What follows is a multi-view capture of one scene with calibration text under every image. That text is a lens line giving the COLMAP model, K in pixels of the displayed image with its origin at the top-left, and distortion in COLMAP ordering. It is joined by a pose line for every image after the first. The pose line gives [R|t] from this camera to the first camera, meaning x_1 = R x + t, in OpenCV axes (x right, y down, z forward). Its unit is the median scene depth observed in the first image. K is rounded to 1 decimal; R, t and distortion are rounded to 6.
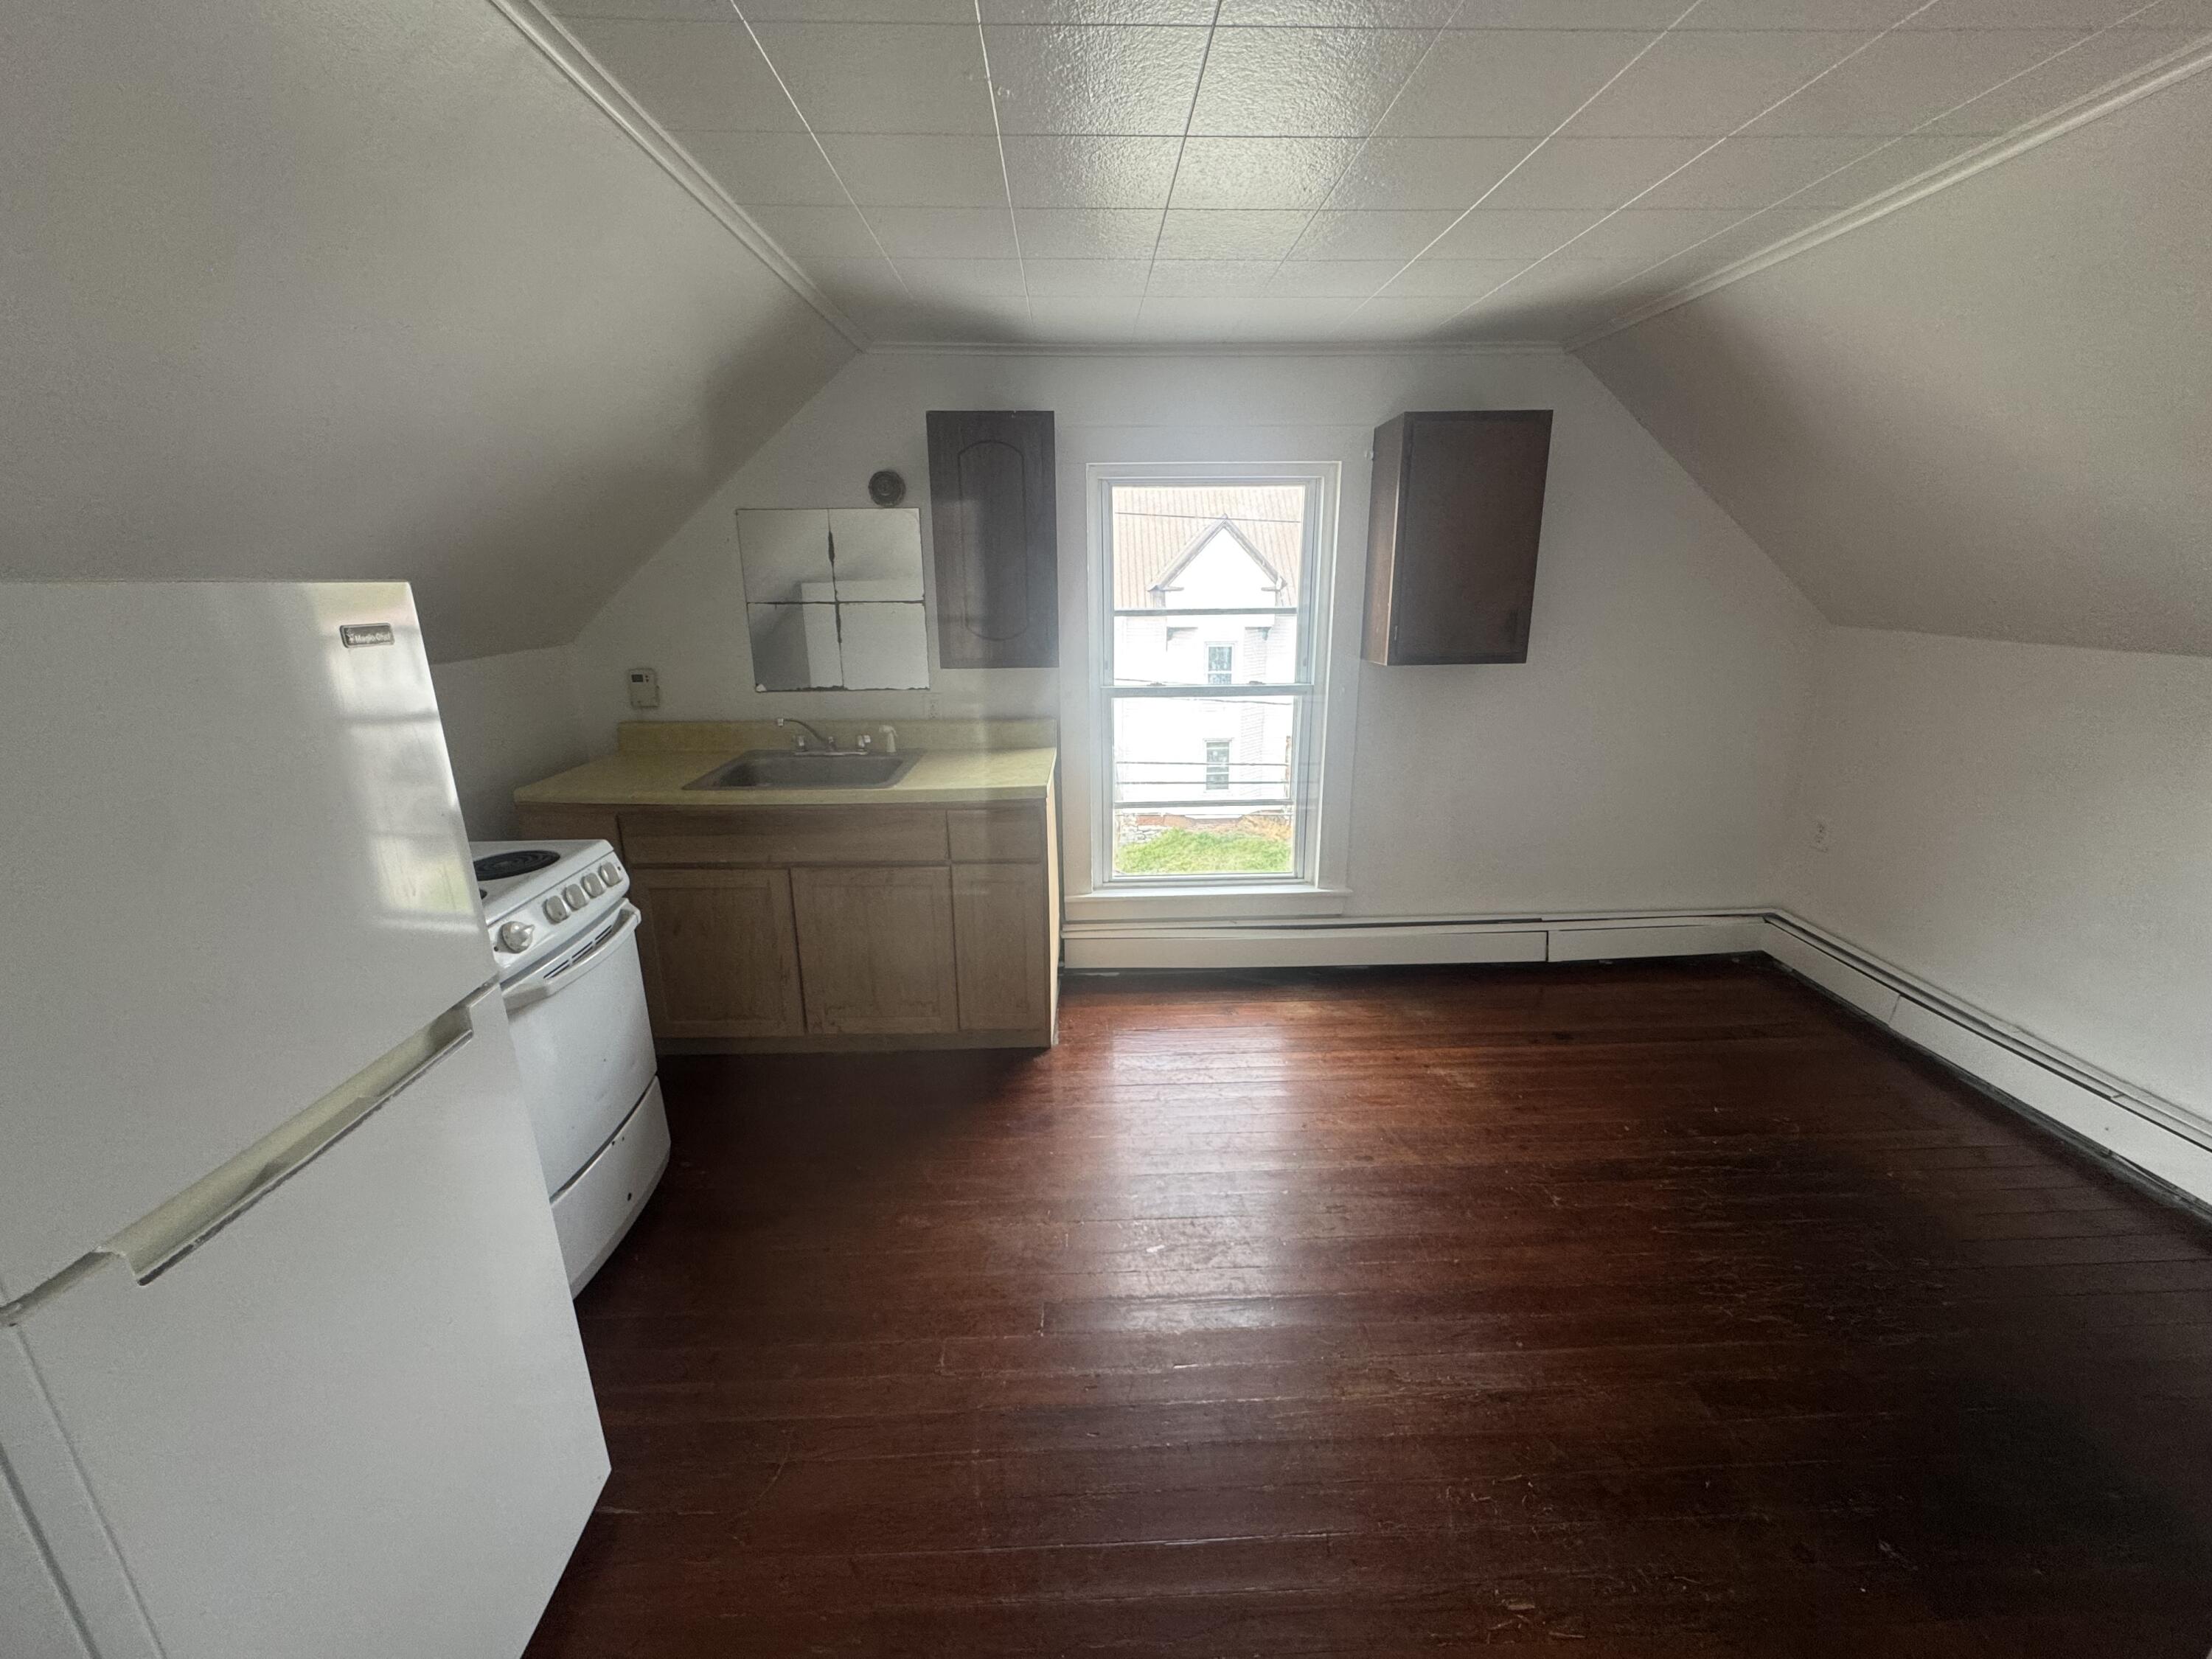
lens RADIAL K [[884.0, 0, 1105.0], [0, 884.0, 826.3], [0, 0, 1]] dist [-0.002601, 0.000710]
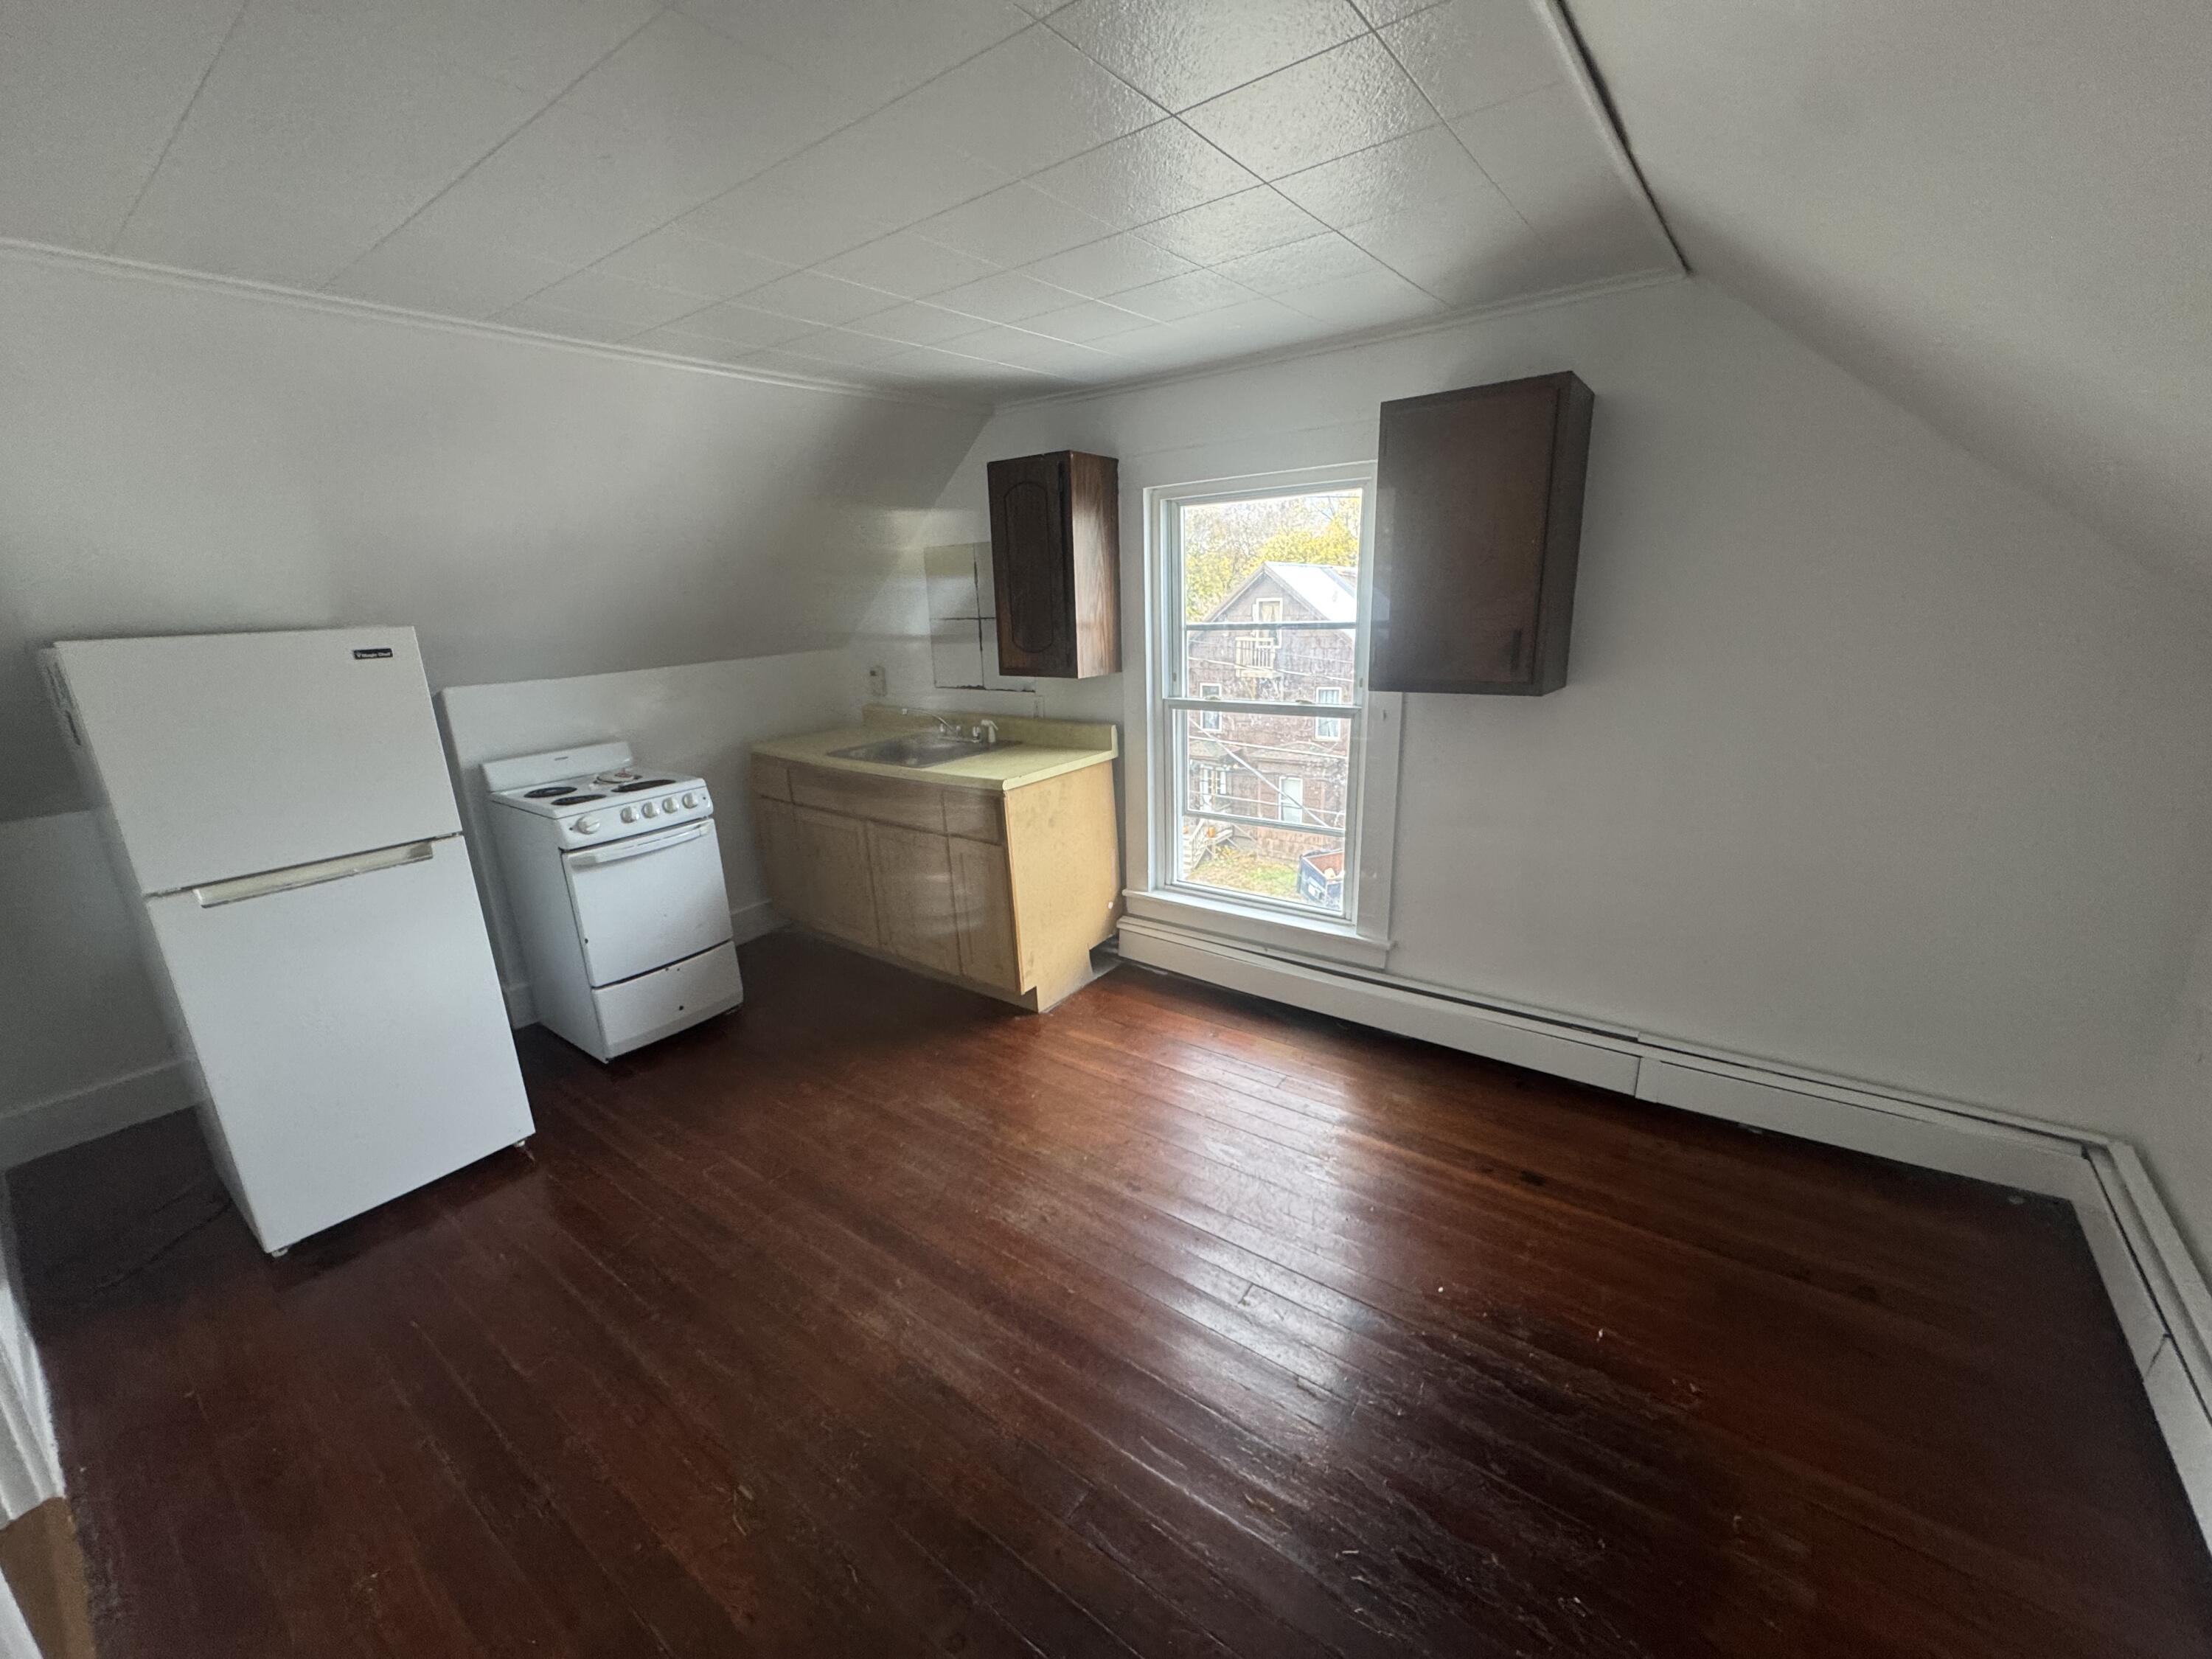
lens RADIAL K [[884.0, 0, 1105.0], [0, 884.0, 826.3], [0, 0, 1]] dist [-0.002601, 0.000710]
pose [[0.779882, 0.142109, -0.609581, 0.737965], [-0.138545, 0.988921, 0.053292, -0.064842], [0.610401, 0.042893, 0.790931, 0.164551]]
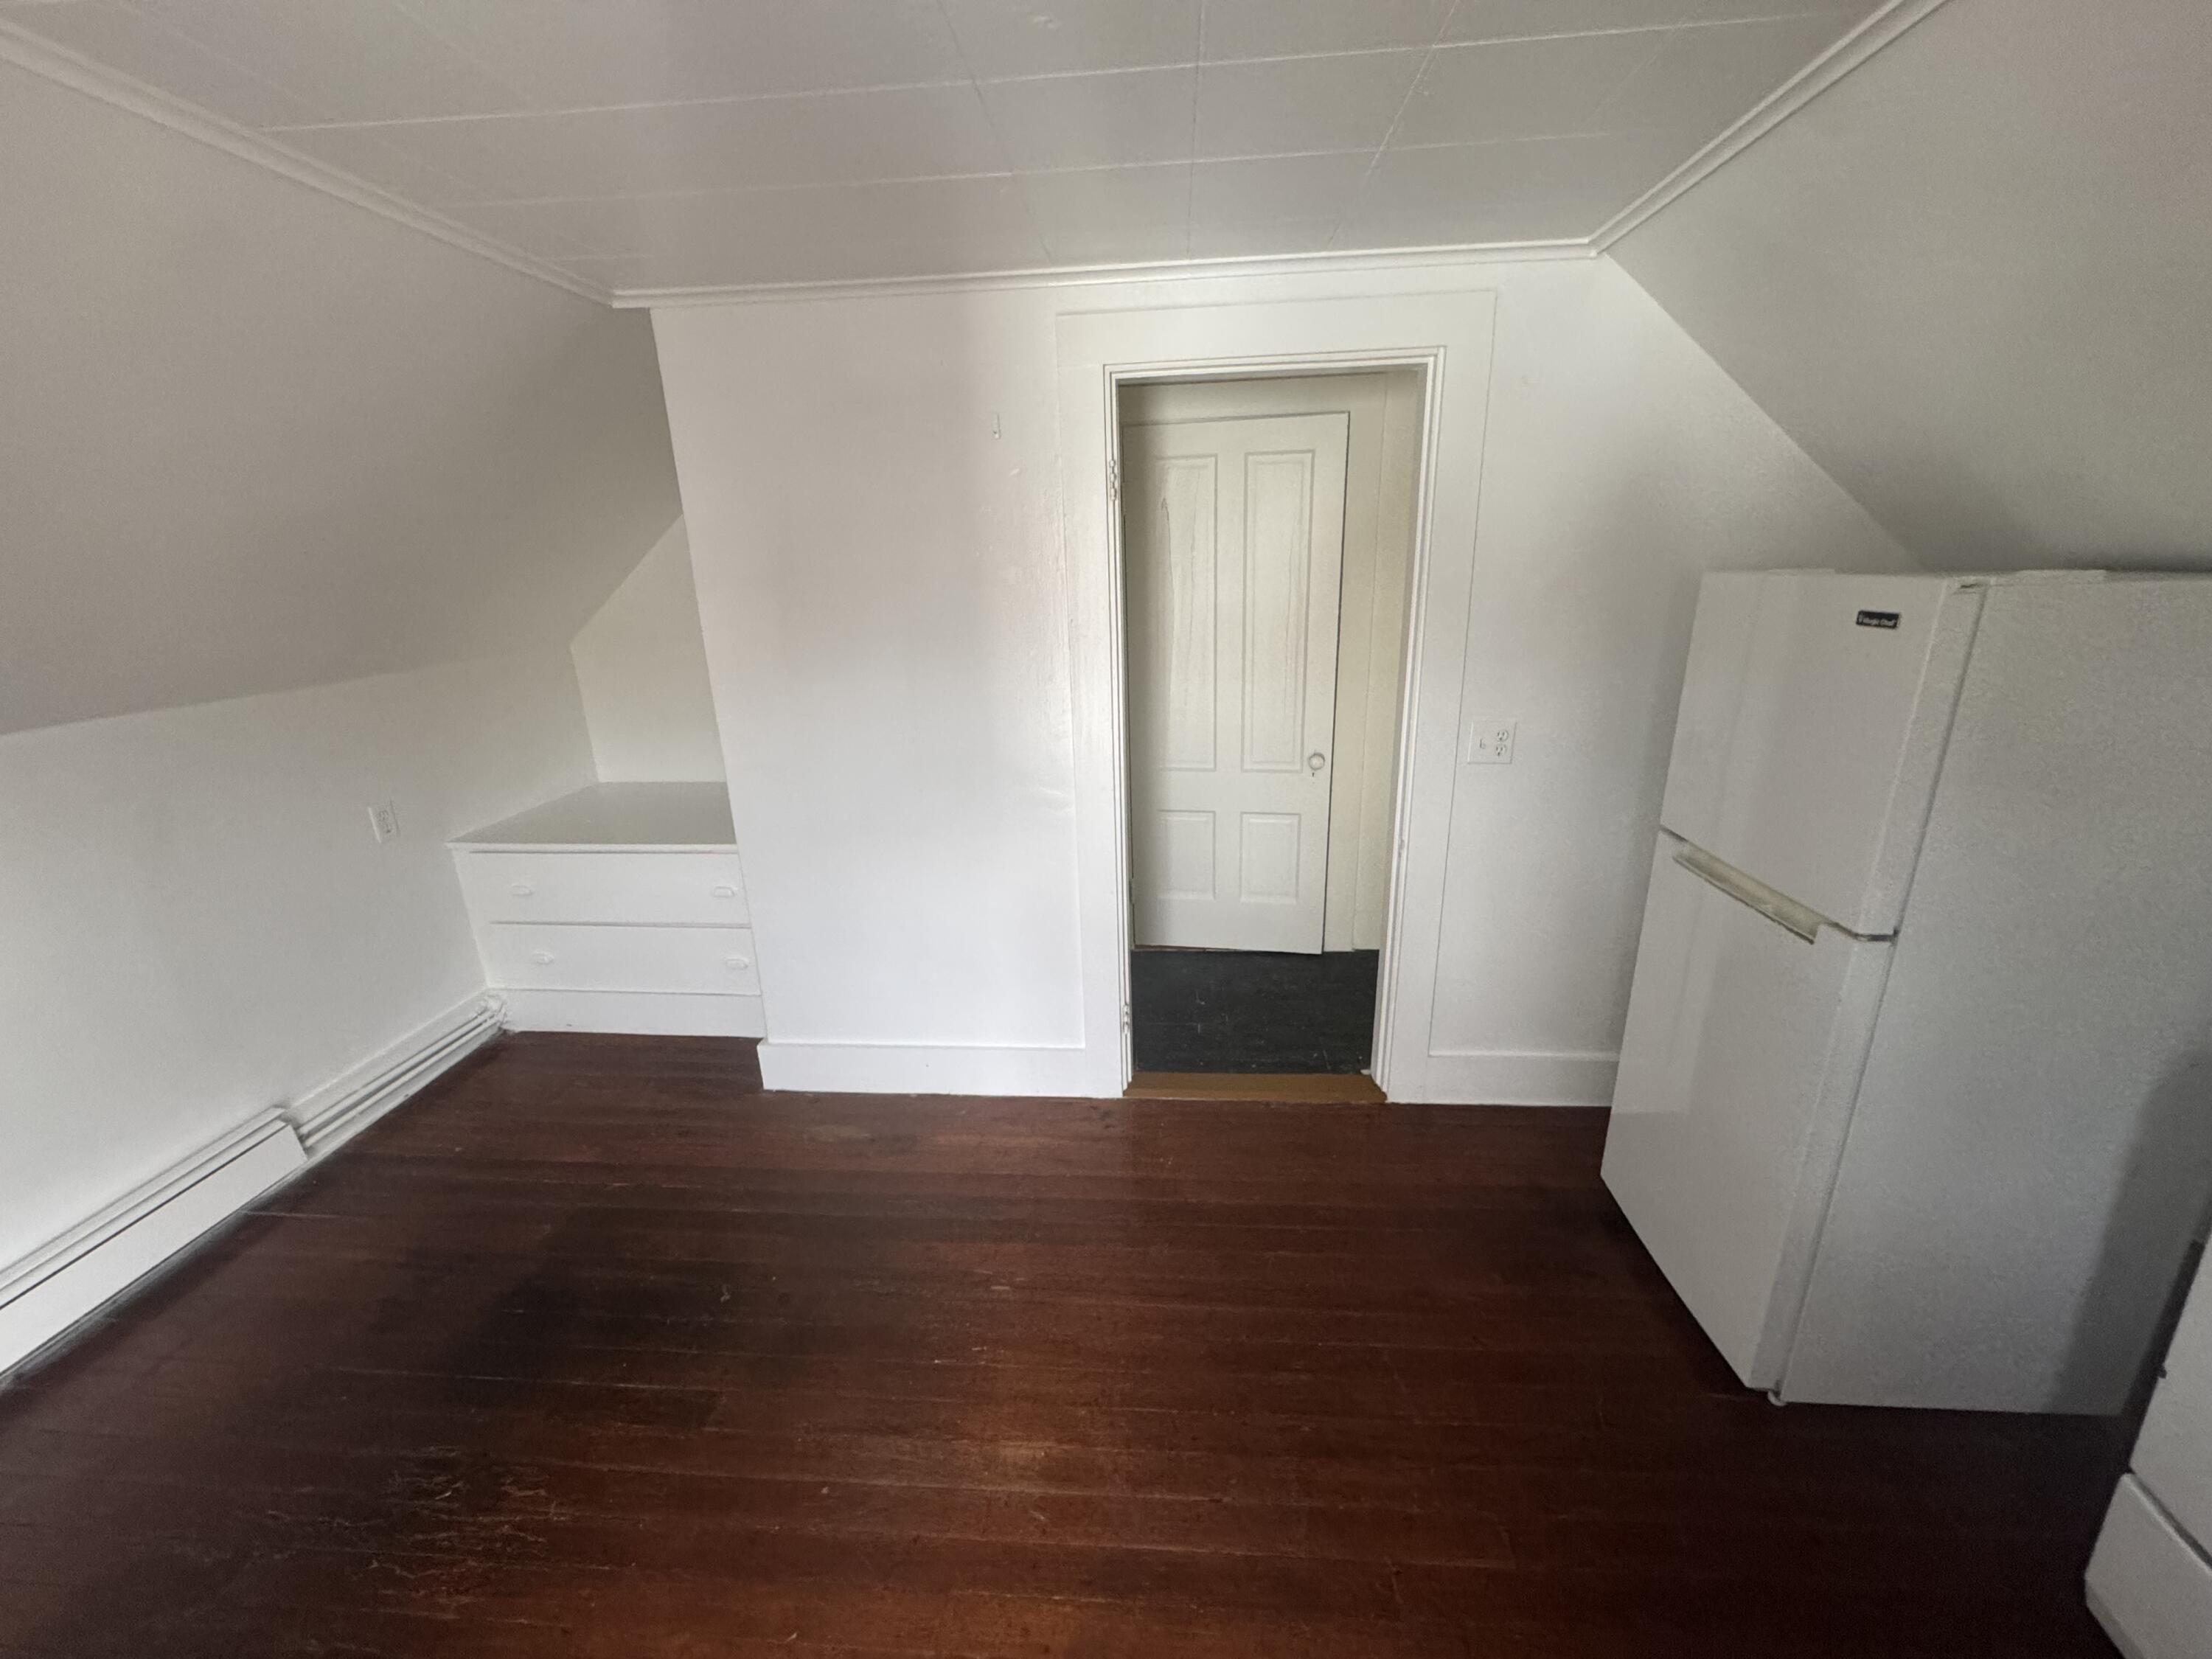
lens RADIAL K [[884.0, 0, 1105.0], [0, 884.0, 826.3], [0, 0, 1]] dist [-0.002601, 0.000710]
pose [[-0.993704, 0.005392, 0.111906, 0.063669], [0.064054, 0.846835, 0.527985, -0.285084], [-0.091919, 0.531829, -0.841849, 0.936448]]
